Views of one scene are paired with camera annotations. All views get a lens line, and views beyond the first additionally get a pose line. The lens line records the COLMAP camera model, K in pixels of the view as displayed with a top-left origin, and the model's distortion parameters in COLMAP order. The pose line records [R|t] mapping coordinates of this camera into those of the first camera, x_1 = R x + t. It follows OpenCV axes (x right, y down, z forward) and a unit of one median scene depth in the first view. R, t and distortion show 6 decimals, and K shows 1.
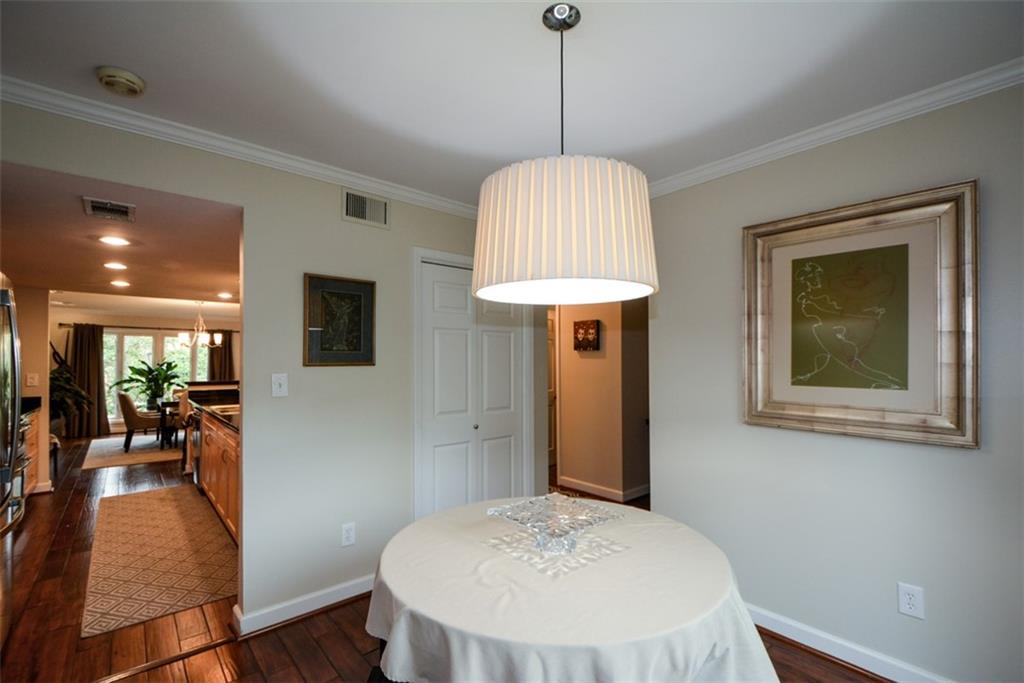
lens RADIAL K [[446.5, 0, 515.0], [0, 446.5, 364.3], [0, 0, 1]] dist [0.003675, 0.000181]
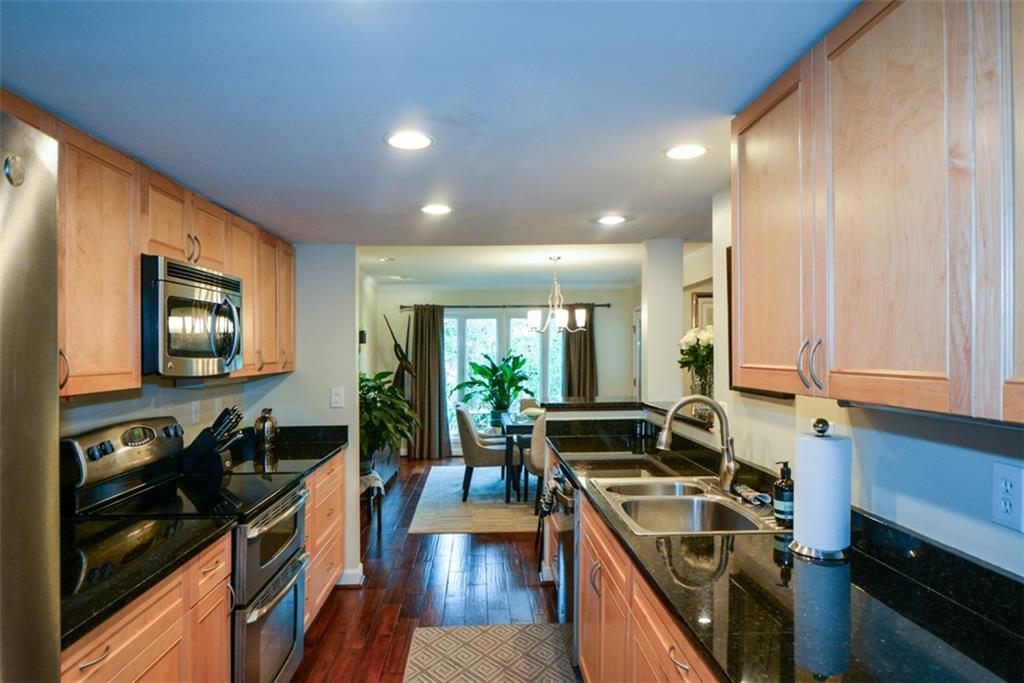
lens RADIAL K [[646.0, 0, 512.0], [0, 646.0, 341.5], [0, 0, 1]] dist [-0.001827, -0.000504]
pose [[0.787446, -0.014371, -0.616216, -0.201379], [0.007129, 0.999874, -0.014209, -0.014155], [0.616342, 0.006796, 0.787449, 0.260775]]
